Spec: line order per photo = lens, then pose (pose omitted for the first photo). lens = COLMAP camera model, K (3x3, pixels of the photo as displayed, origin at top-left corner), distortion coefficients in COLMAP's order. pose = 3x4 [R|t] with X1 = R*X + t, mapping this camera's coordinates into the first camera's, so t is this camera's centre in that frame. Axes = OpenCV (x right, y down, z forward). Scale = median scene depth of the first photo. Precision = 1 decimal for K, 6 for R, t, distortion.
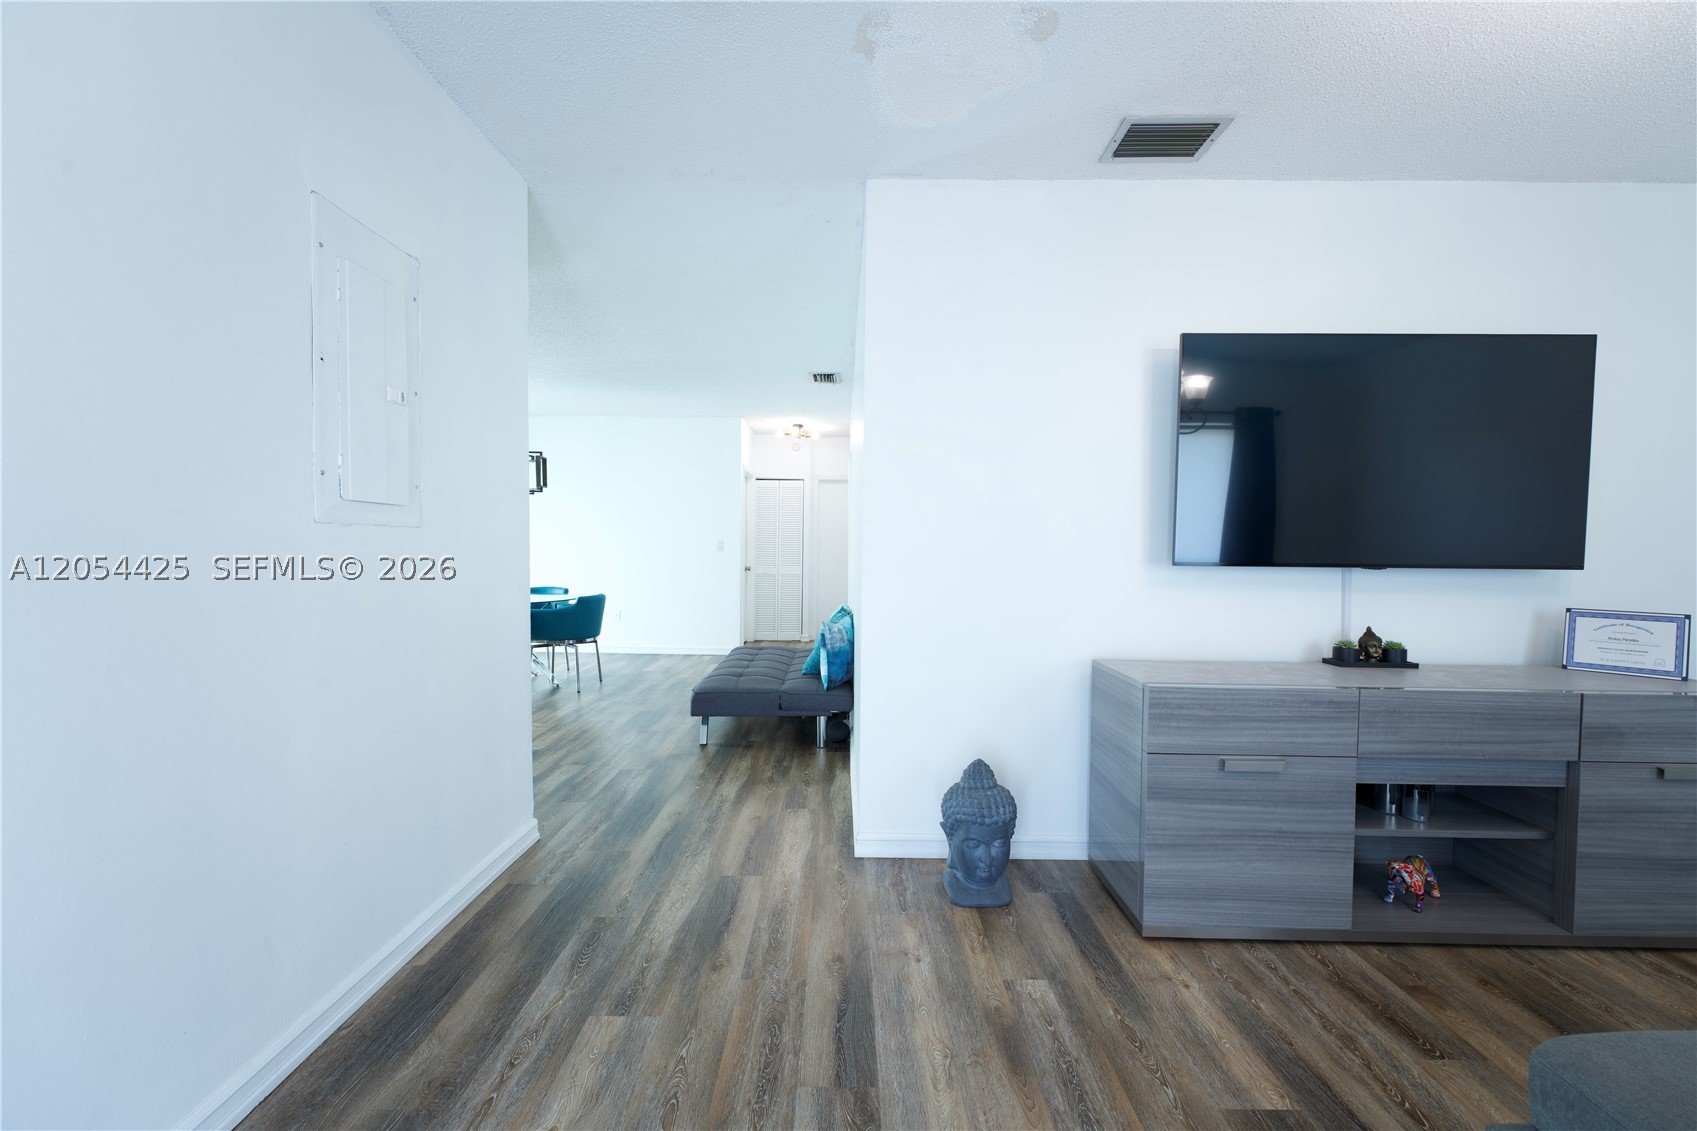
lens RADIAL K [[672.4, 0, 848.7], [0, 672.4, 575.1], [0, 0, 1]] dist [-0.003096, -0.000143]
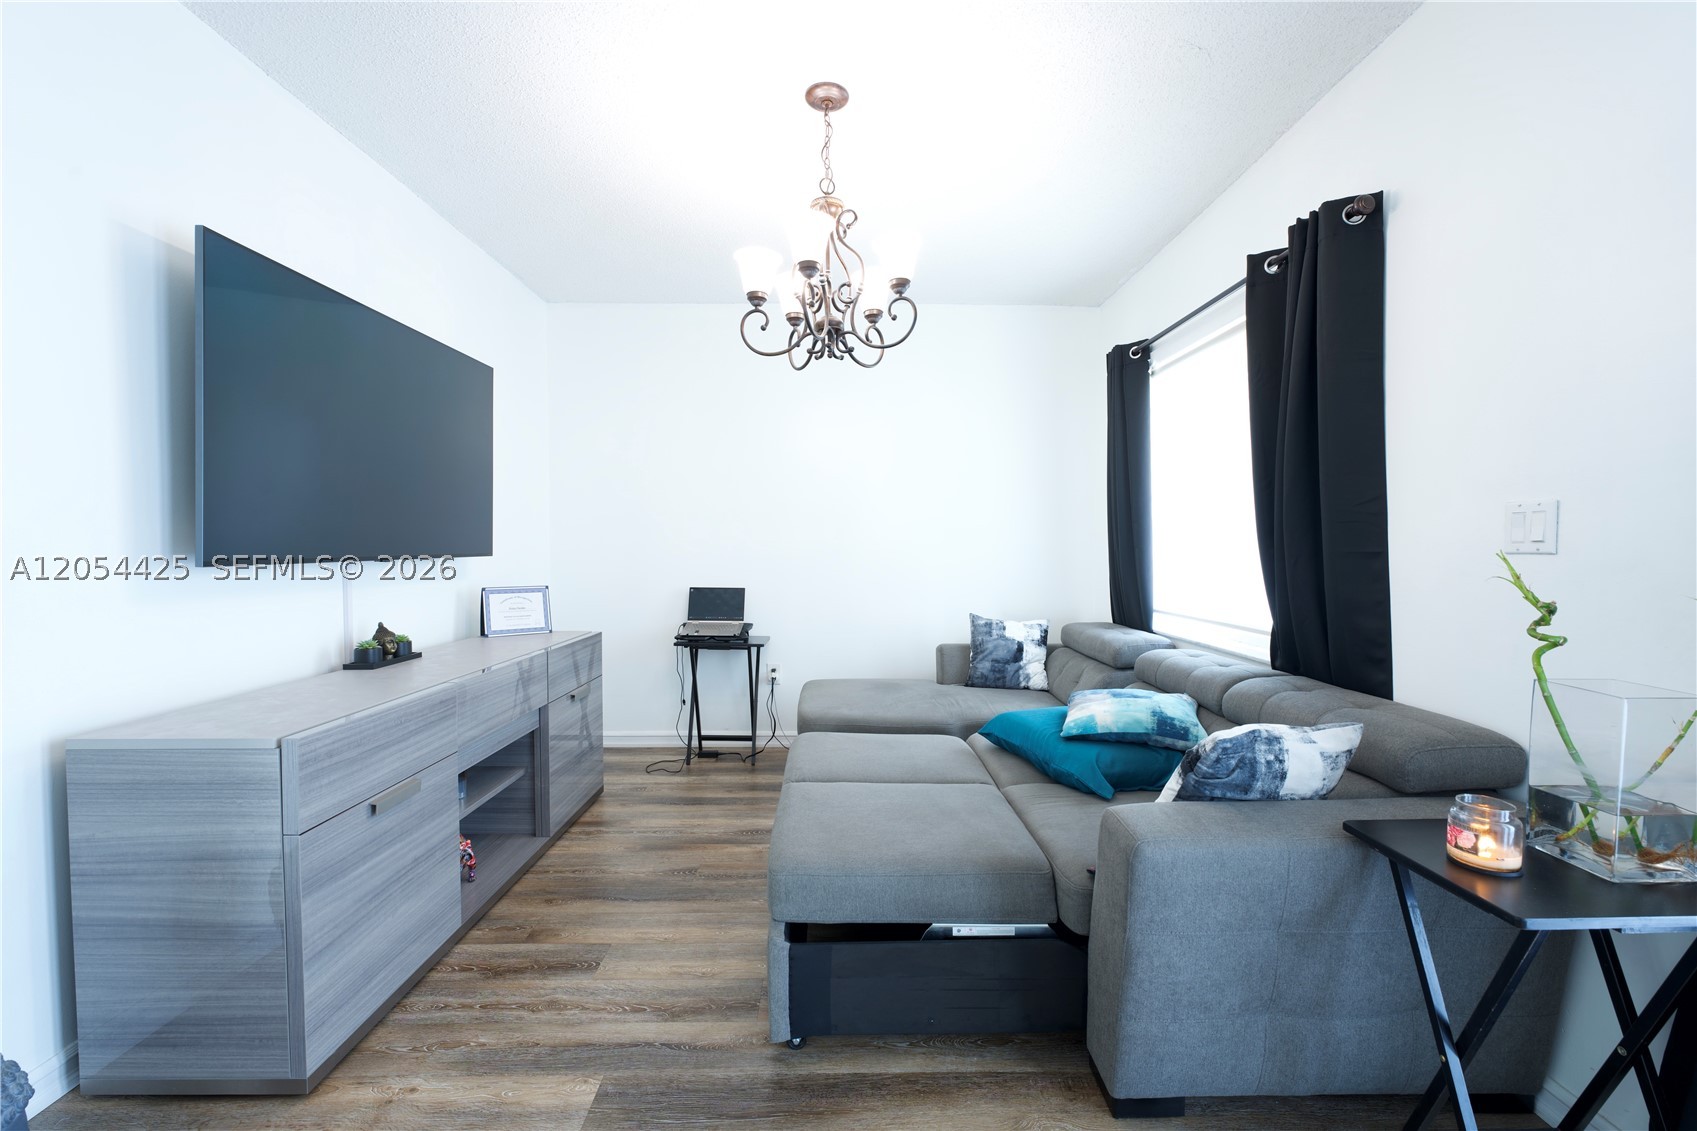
lens RADIAL K [[720.3, 0, 846.6], [0, 720.3, 575.3], [0, 0, 1]] dist [-0.003775, -0.000207]
pose [[-0.008624, -0.054954, 0.998452, -0.291067], [0.042264, 0.997577, 0.055271, -0.021924], [-0.999069, 0.042675, -0.006281, 0.421130]]
